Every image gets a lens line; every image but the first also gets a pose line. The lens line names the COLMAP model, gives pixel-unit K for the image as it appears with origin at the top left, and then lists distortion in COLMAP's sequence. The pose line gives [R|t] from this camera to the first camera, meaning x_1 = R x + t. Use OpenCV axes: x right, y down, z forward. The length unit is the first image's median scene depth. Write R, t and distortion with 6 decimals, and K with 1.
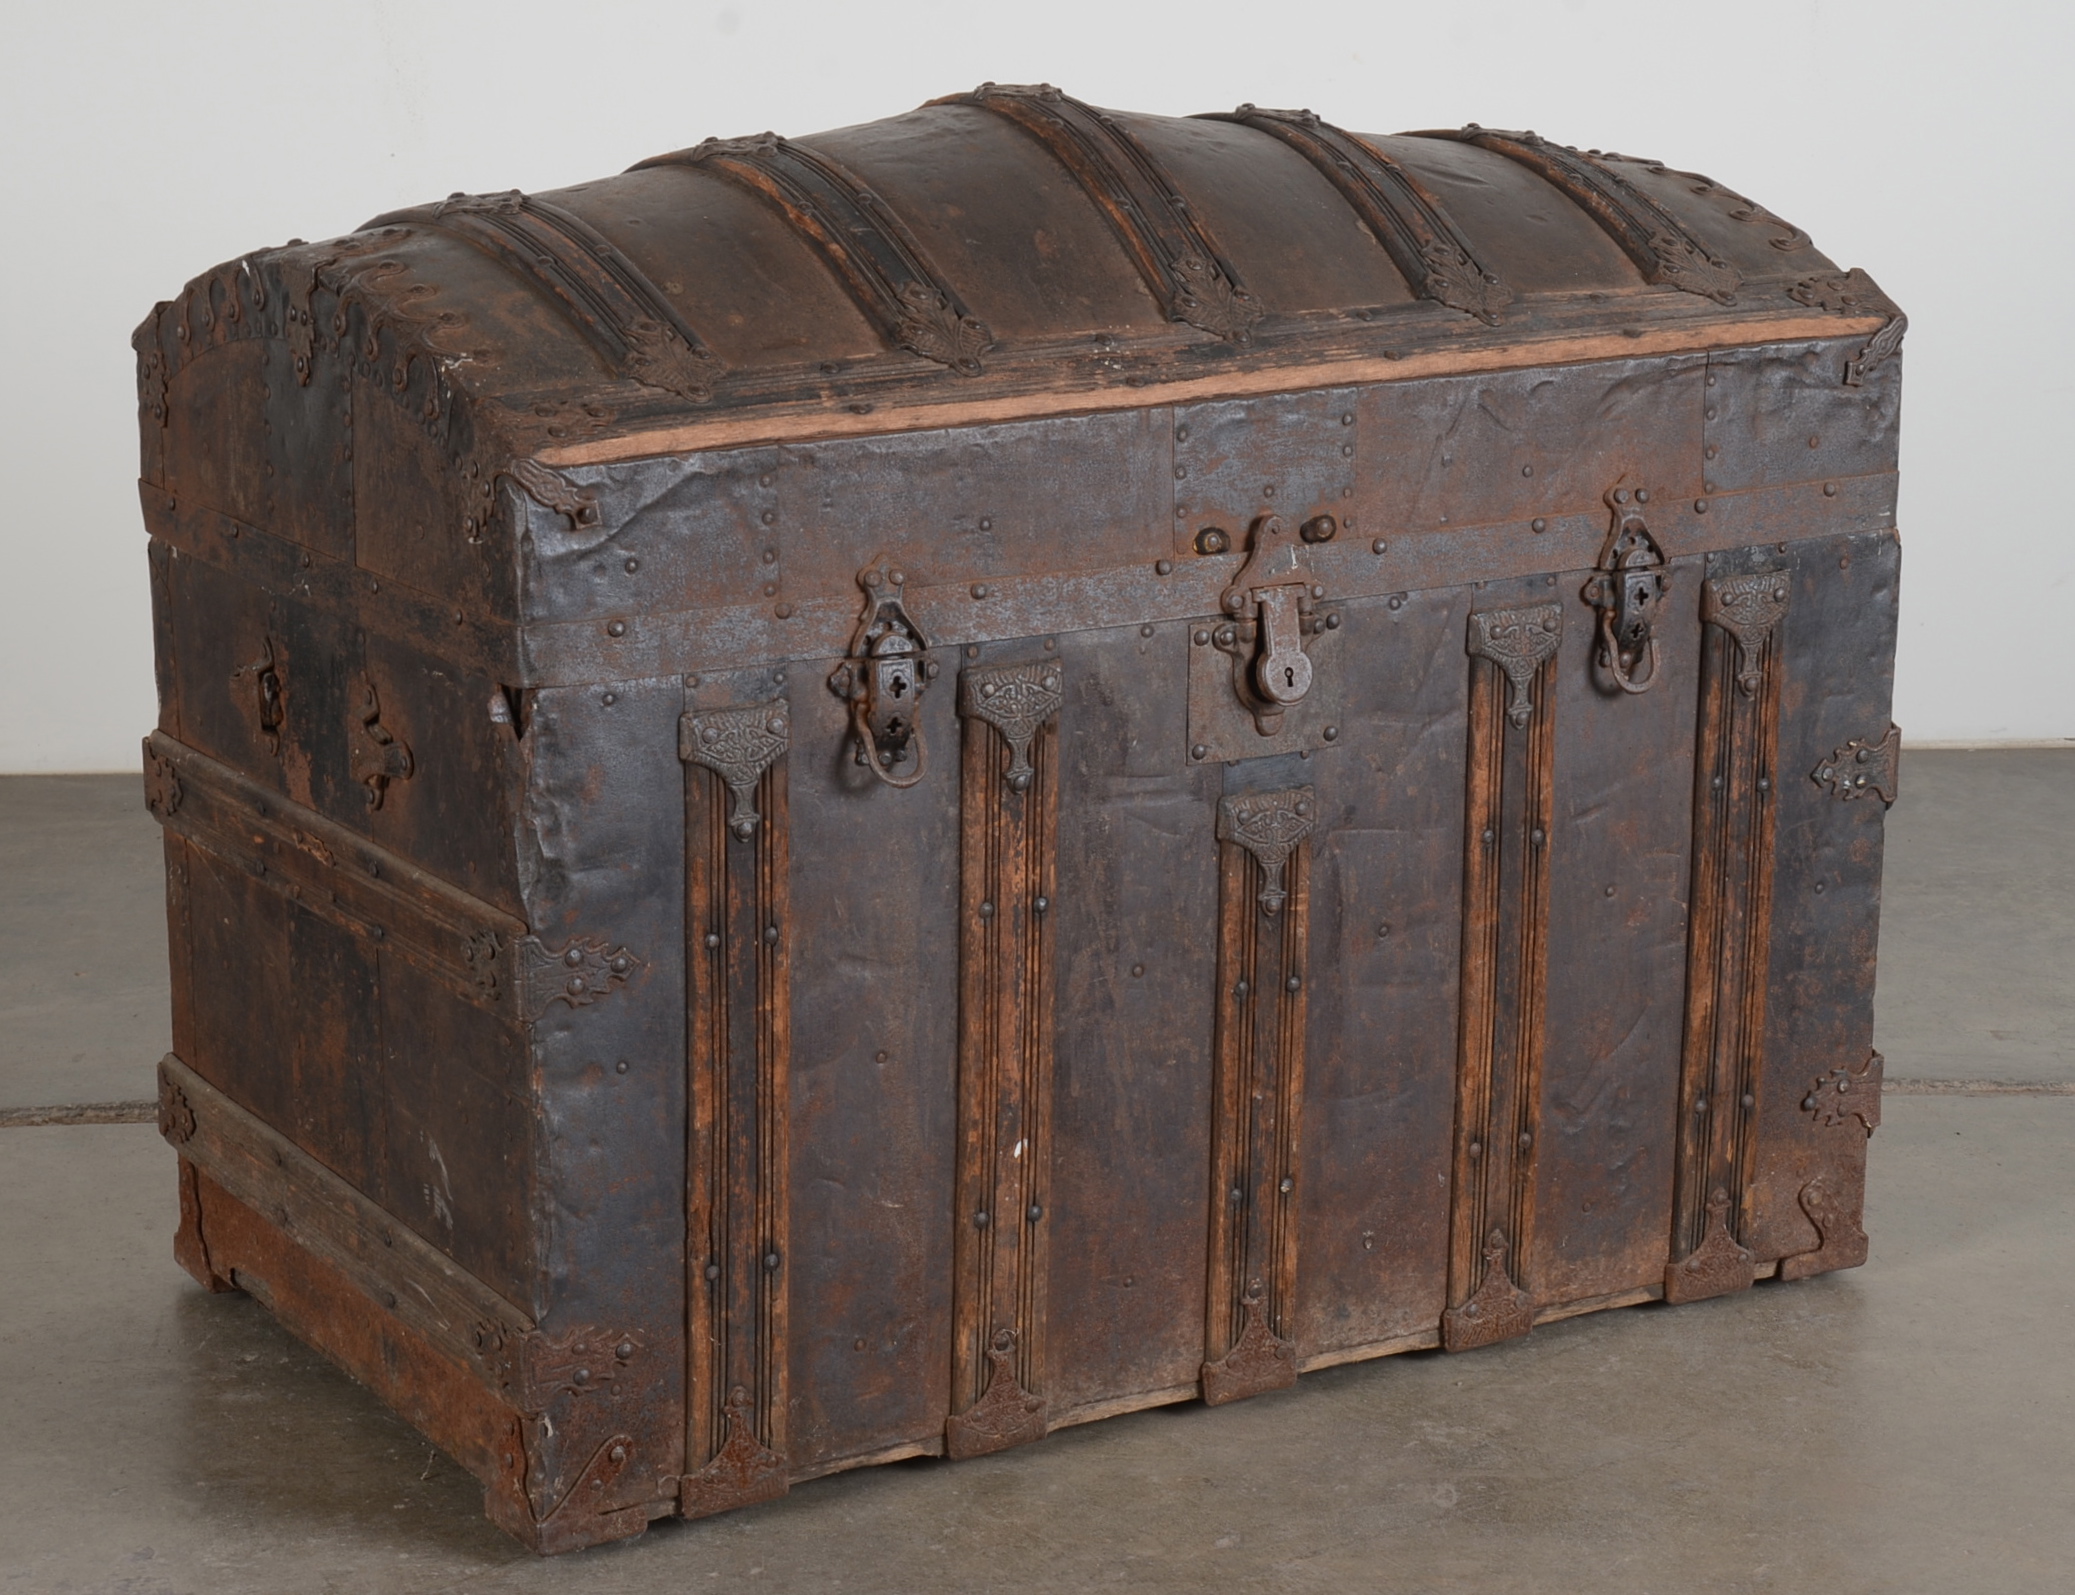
lens RADIAL K [[5030.0, 0, 1037.5], [0, 5030.0, 797.5], [0, 0, 1]] dist [0.261719, 0.357291]
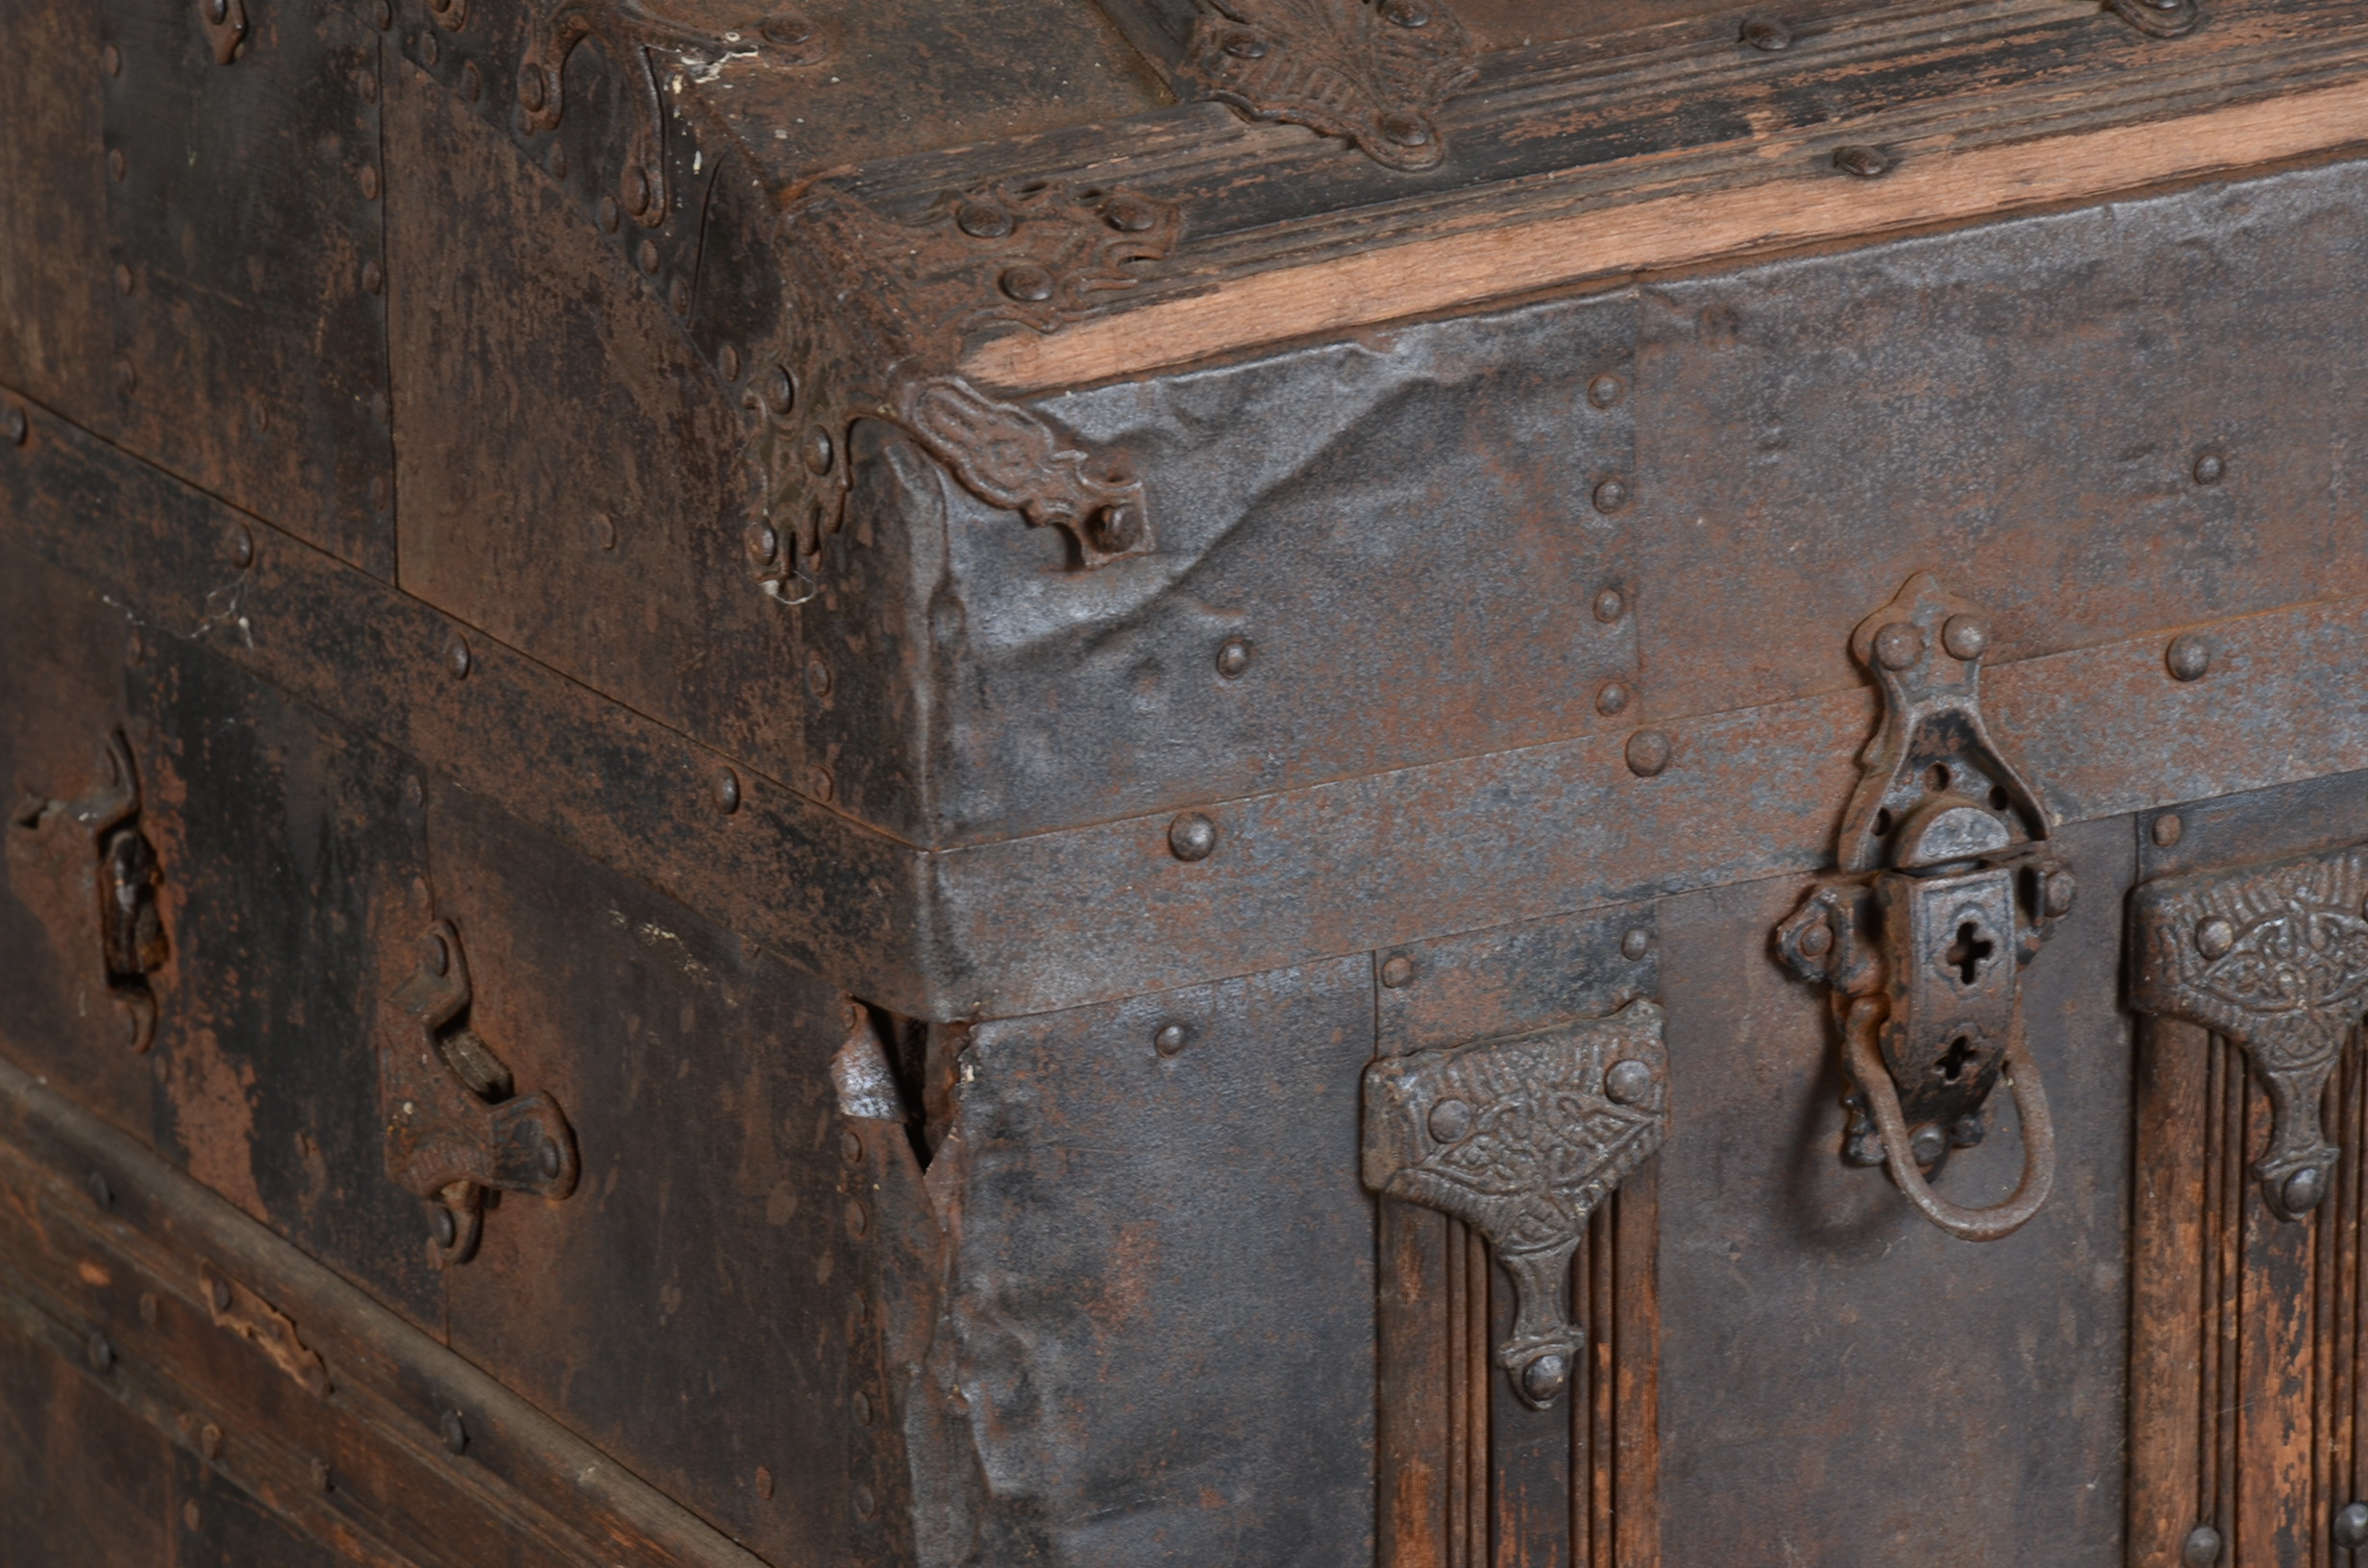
lens RADIAL K [[10748.8, 0, 1182.5], [0, 10748.8, 814.9], [0, 0, 1]] dist [1.284569, 7.182713]
pose [[0.999796, -0.012152, -0.016161, -0.070264], [0.013131, 0.997993, 0.061954, -0.078903], [0.015376, -0.062154, 0.997948, 0.252435]]
